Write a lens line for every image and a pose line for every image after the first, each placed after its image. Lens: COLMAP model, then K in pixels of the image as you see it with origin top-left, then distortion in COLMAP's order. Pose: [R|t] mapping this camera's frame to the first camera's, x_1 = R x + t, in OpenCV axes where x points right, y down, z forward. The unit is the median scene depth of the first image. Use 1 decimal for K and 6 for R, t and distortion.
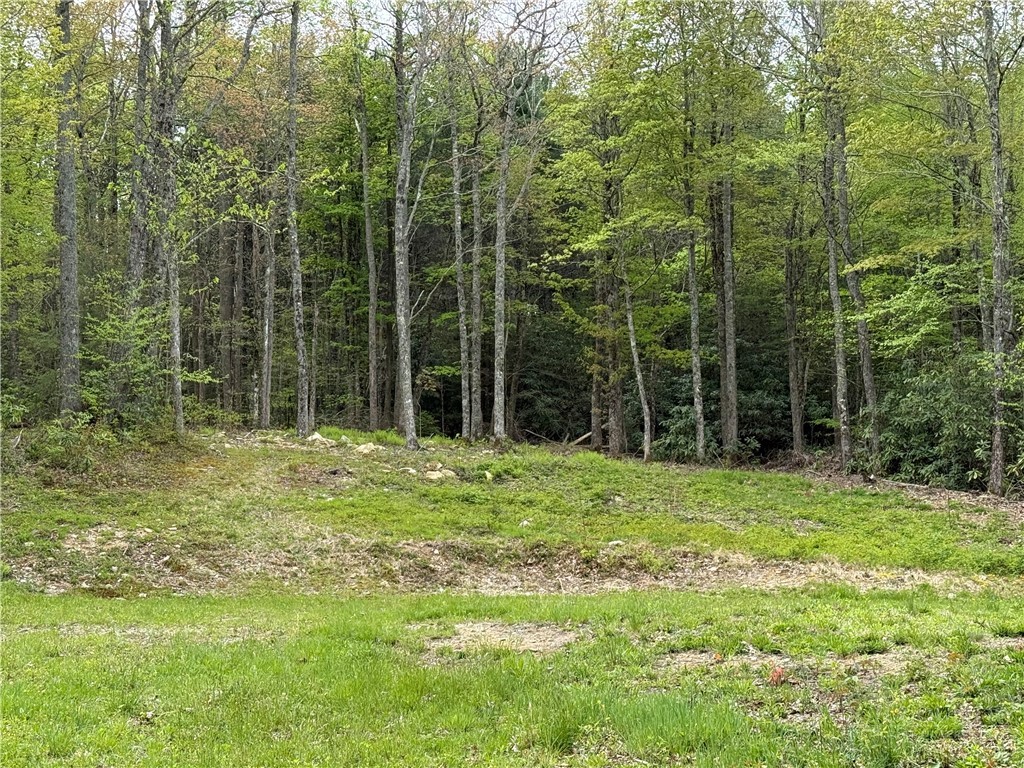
lens RADIAL K [[1681.3, 0, 512.7], [0, 1681.3, 382.9], [0, 0, 1]] dist [0.115933, 0.000000]
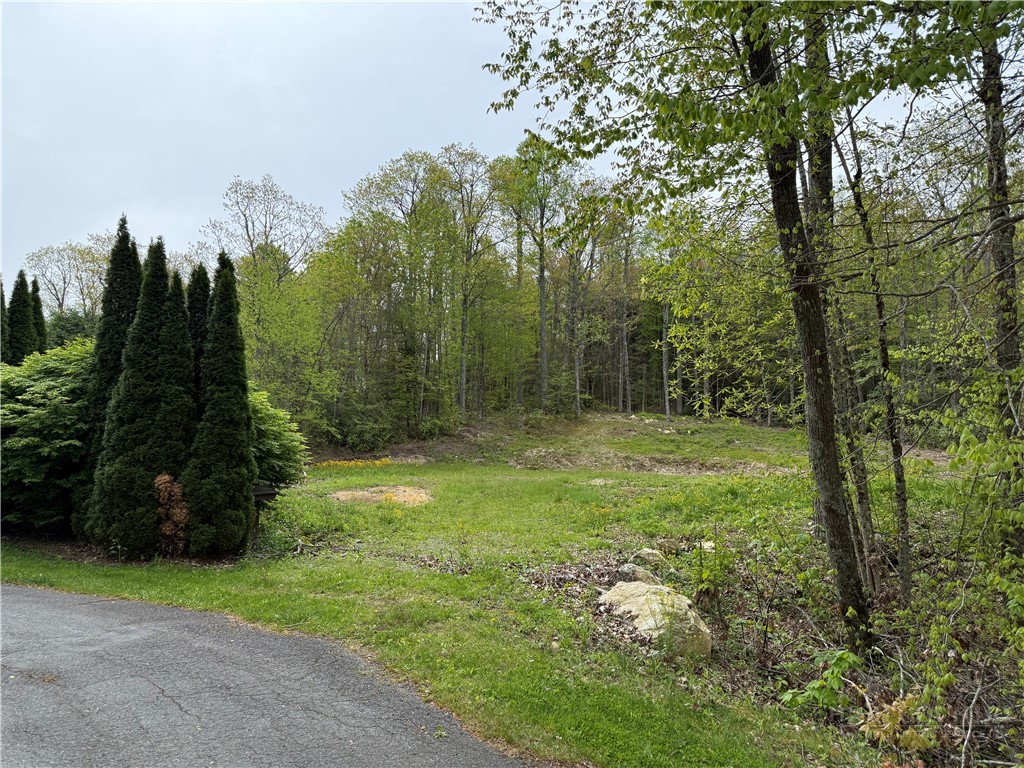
lens RADIAL K [[734.8, 0, 511.8], [0, 734.8, 383.6], [0, 0, 1]] dist [0.073162, -0.054084]
pose [[0.930706, -0.010267, -0.365624, 0.158549], [0.010028, 0.999946, -0.002551, -0.023288], [0.365631, -0.001292, 0.930759, -0.213080]]
